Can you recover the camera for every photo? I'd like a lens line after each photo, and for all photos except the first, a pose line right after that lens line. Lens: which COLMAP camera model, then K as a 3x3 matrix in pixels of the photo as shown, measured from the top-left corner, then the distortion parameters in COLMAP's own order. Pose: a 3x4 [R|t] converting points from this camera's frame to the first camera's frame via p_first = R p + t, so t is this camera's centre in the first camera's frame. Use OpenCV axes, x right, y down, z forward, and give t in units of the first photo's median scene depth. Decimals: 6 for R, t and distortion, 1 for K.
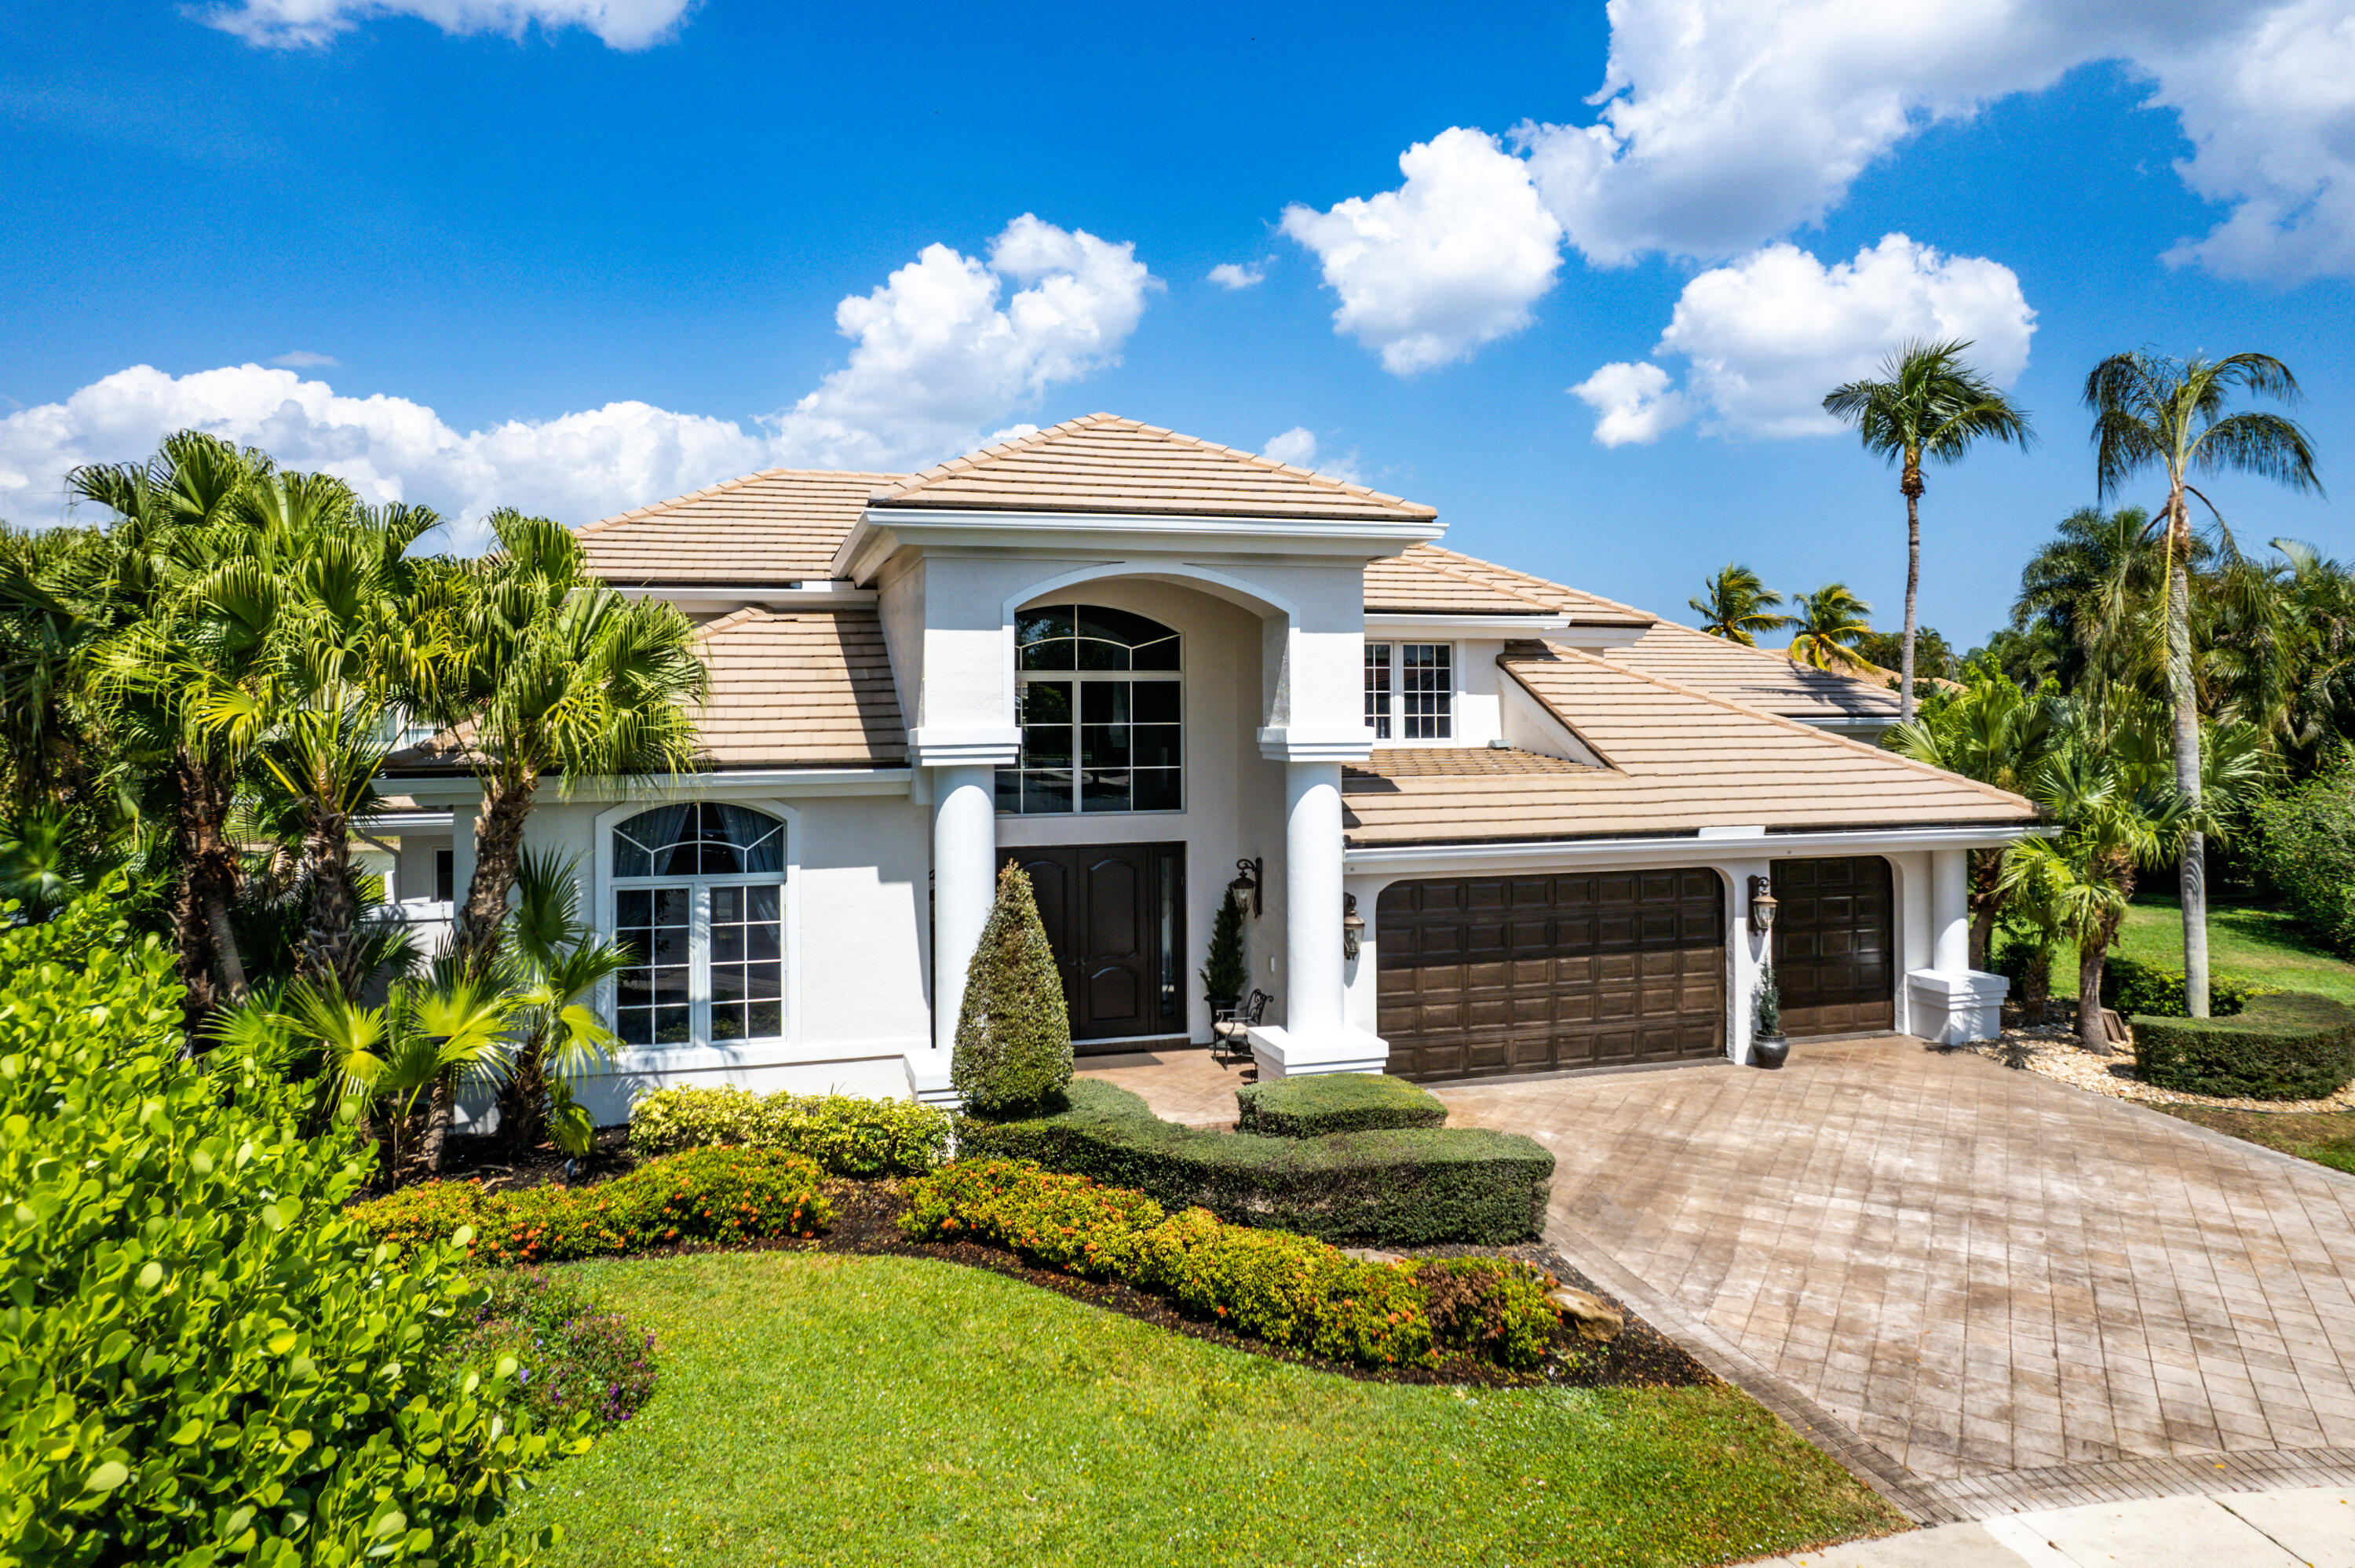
lens RADIAL K [[1560.7, 0, 1163.9], [0, 1560.7, 715.5], [0, 0, 1]] dist [-0.064197, 0.051064]
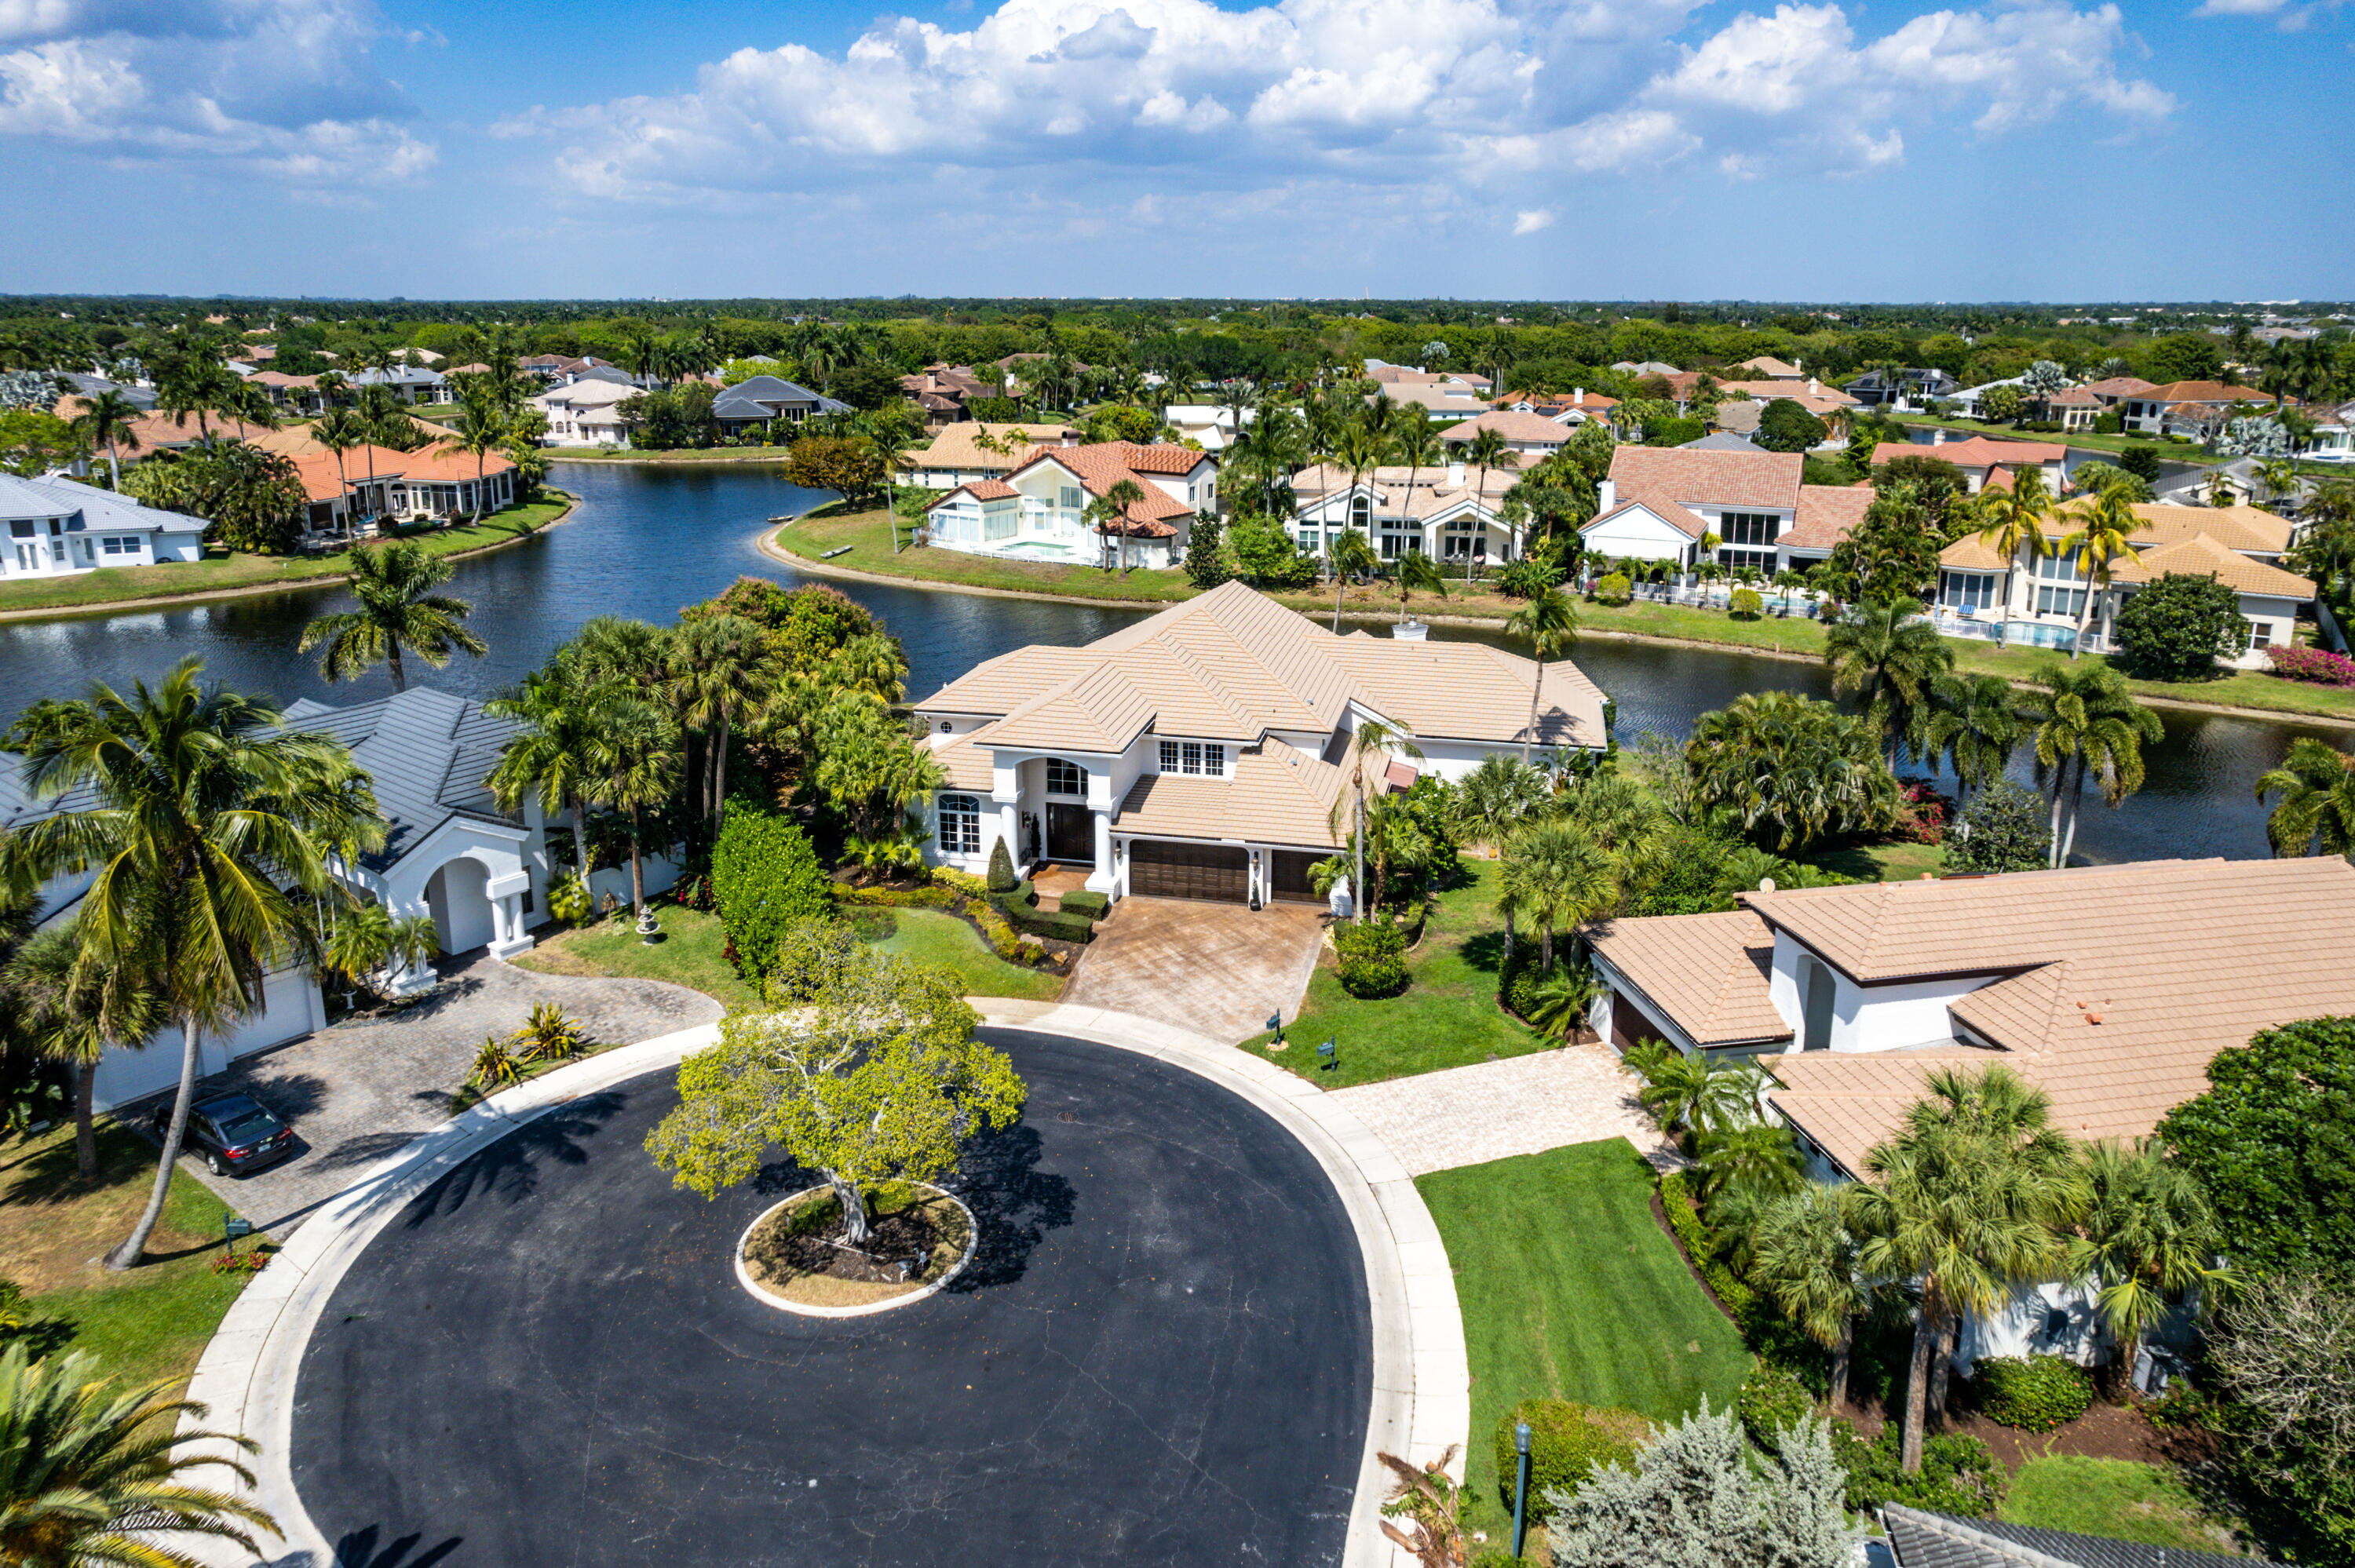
lens RADIAL K [[1558.5, 0, 1184.1], [0, 1558.5, 730.2], [0, 0, 1]] dist [-0.070665, 0.103918]
pose [[0.873005, 0.141281, -0.466800, 1.922100], [-0.009244, 0.961744, 0.273792, -1.129299], [0.487624, -0.234707, 0.840913, -1.883446]]
